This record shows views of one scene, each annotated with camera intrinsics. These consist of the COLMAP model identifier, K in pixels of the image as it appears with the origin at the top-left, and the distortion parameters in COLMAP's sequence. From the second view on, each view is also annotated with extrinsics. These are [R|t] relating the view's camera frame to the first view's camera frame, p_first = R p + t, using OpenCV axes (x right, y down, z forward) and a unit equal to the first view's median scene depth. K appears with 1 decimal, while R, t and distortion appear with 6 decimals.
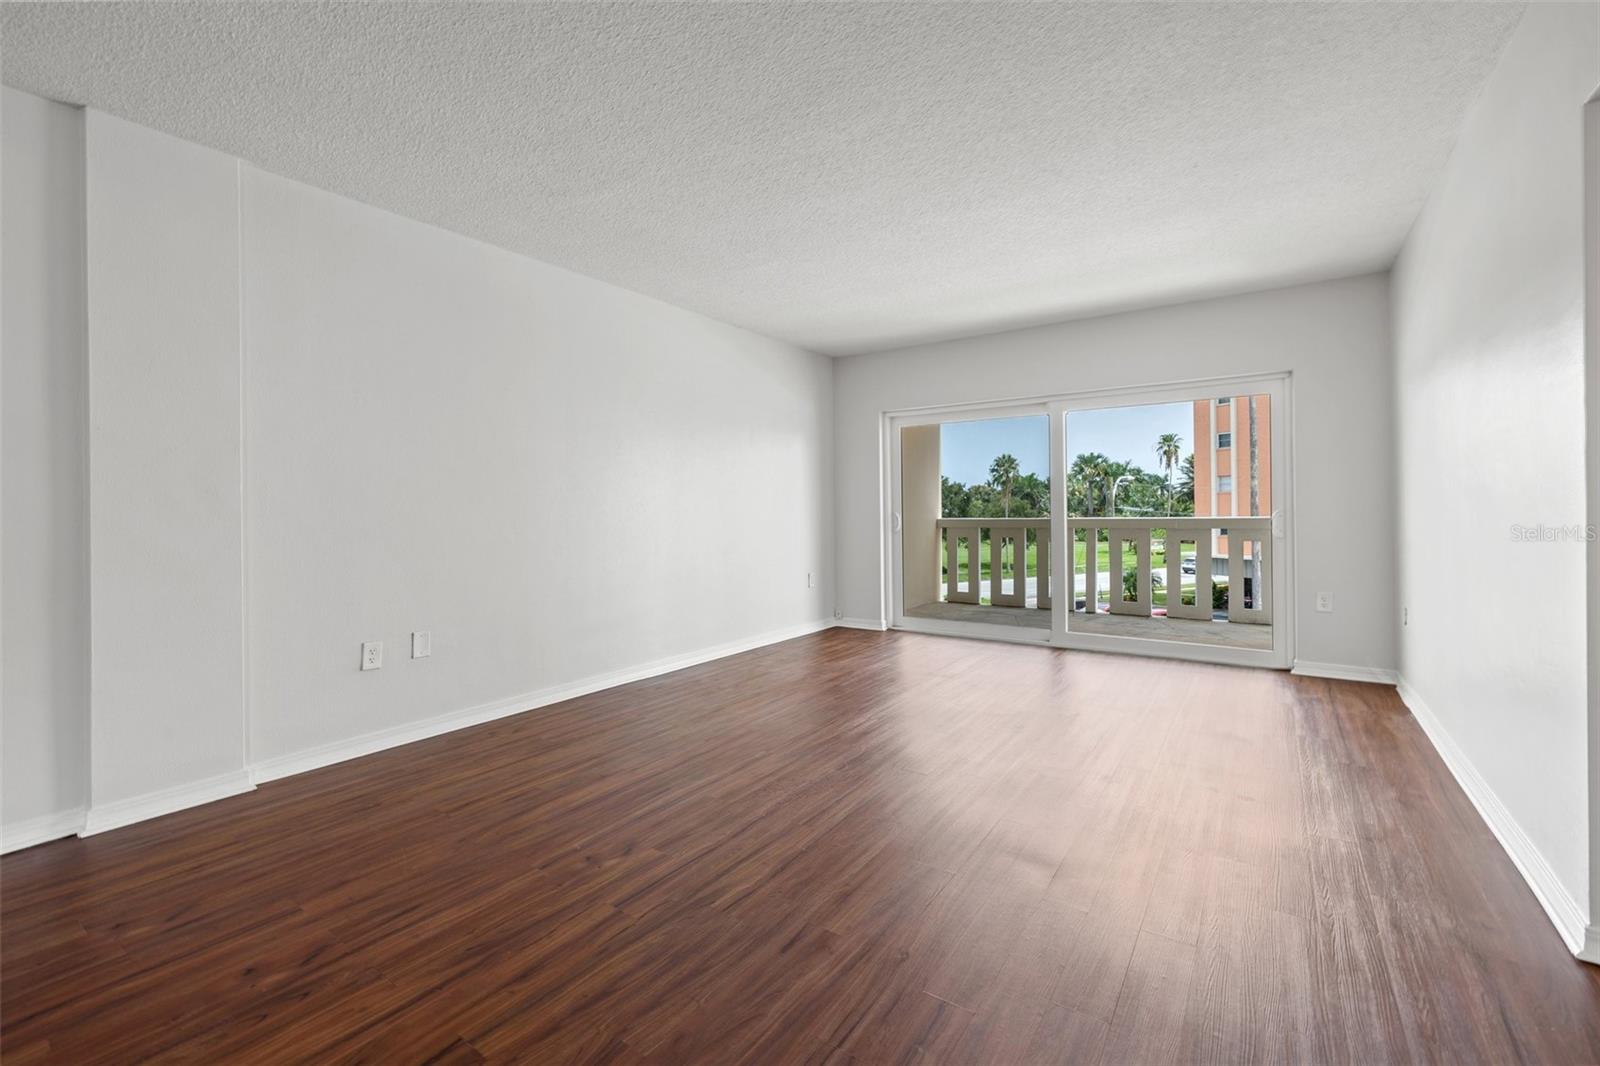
lens RADIAL K [[692.4, 0, 765.5], [0, 692.4, 523.9], [0, 0, 1]] dist [0.002422, 0.000372]
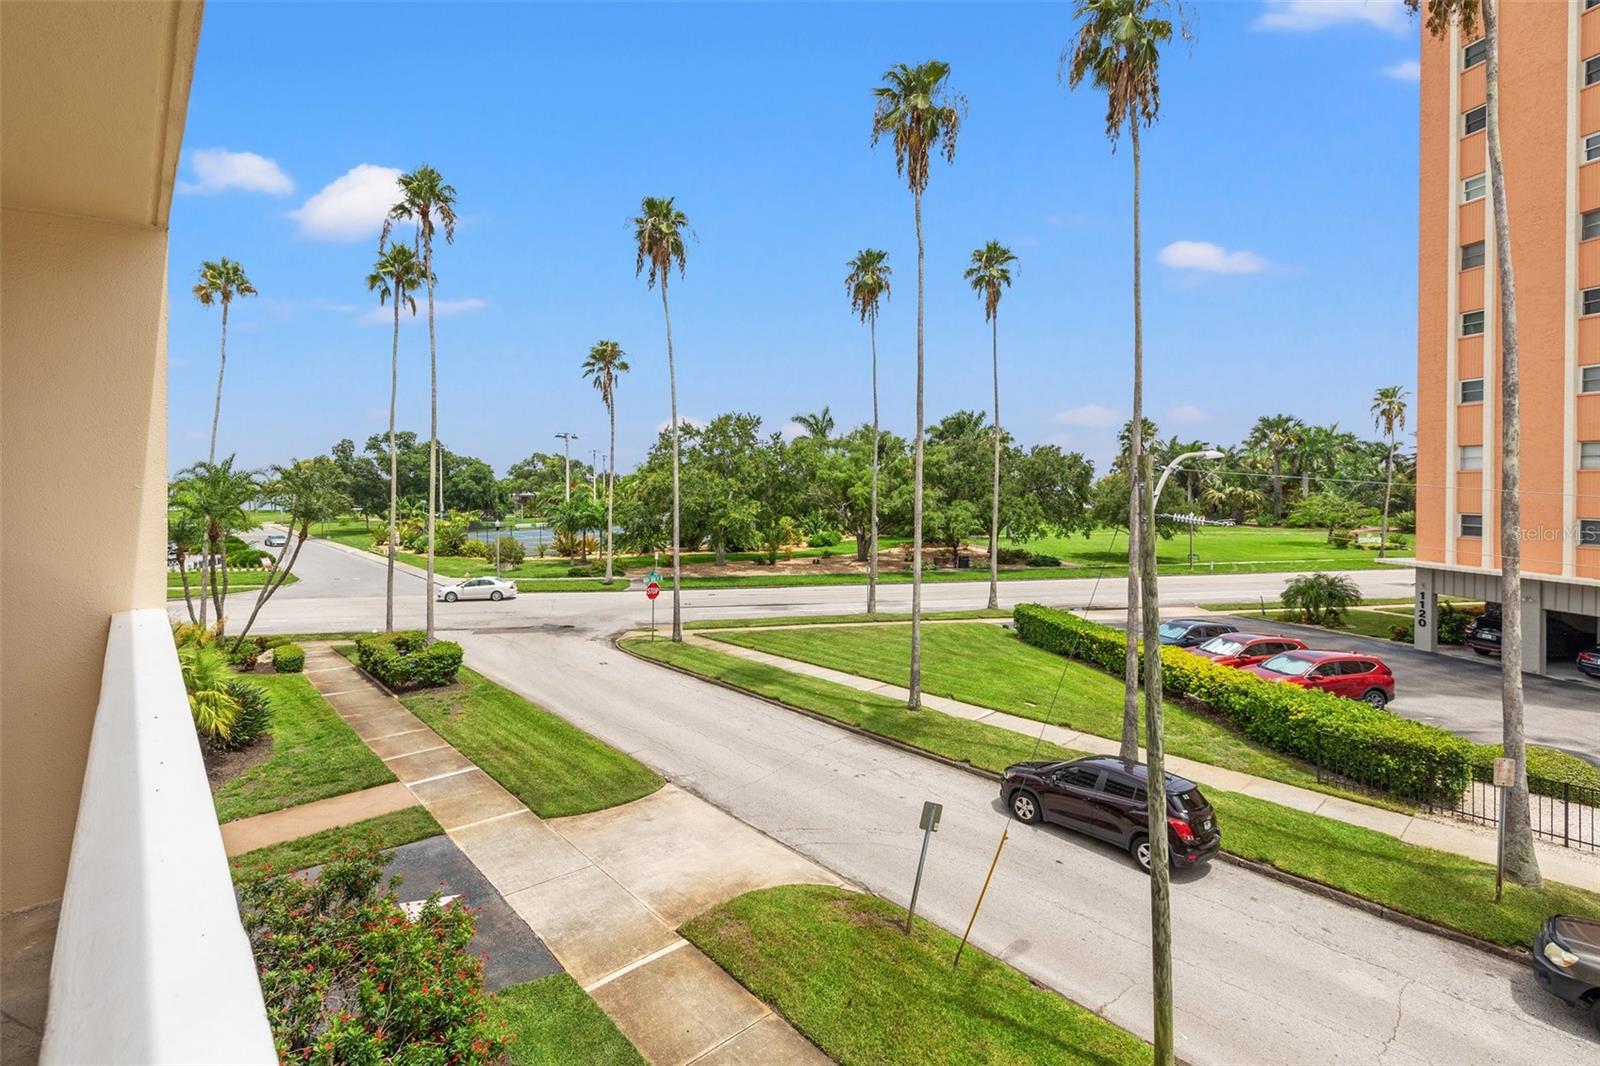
lens RADIAL K [[709.3, 0, 737.6], [0, 709.3, 495.2], [0, 0, 1]] dist [0.004166, 0.000483]
pose [[0.973406, 0.015843, -0.228537, 0.085689], [-0.014922, 0.999872, 0.005756, -0.009582], [0.228599, -0.002193, 0.973518, 0.111757]]
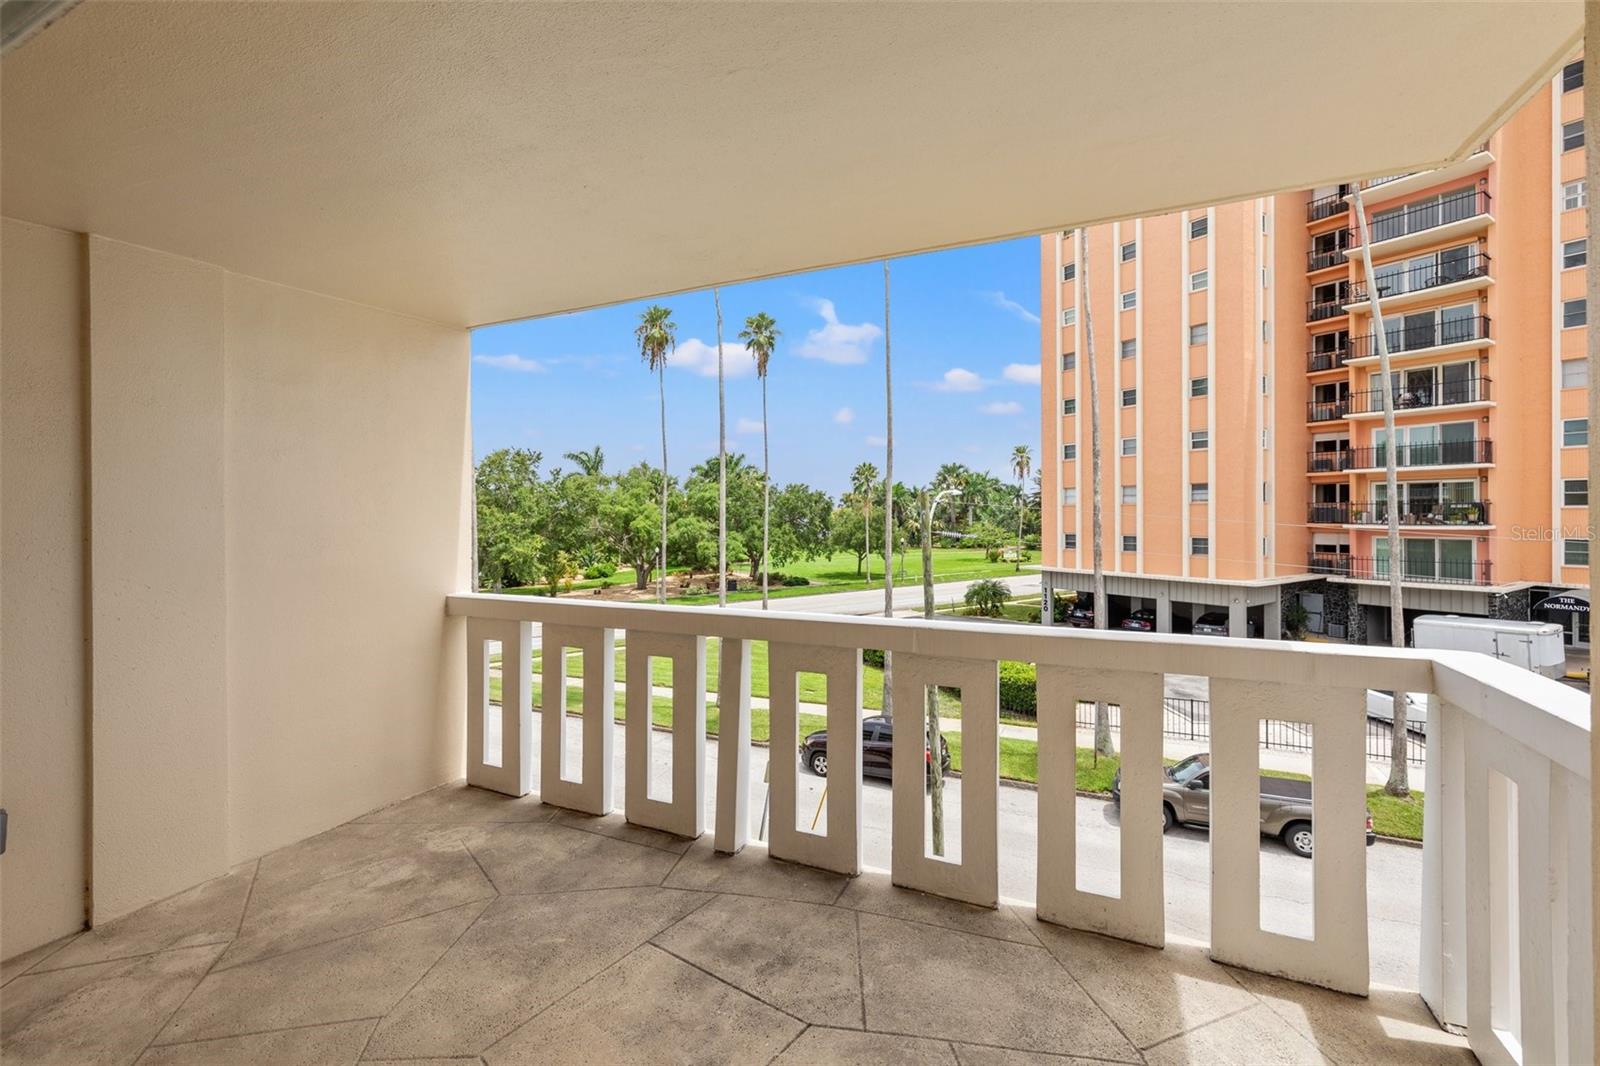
lens RADIAL K [[675.0, 0, 774.7], [0, 675.0, 526.1], [0, 0, 1]] dist [0.002017, 0.000353]
pose [[0.985668, 0.002187, 0.168684, 0.053655], [-0.001764, 0.999995, -0.002655, -0.007126], [-0.168689, 0.002320, 0.985667, 0.076771]]
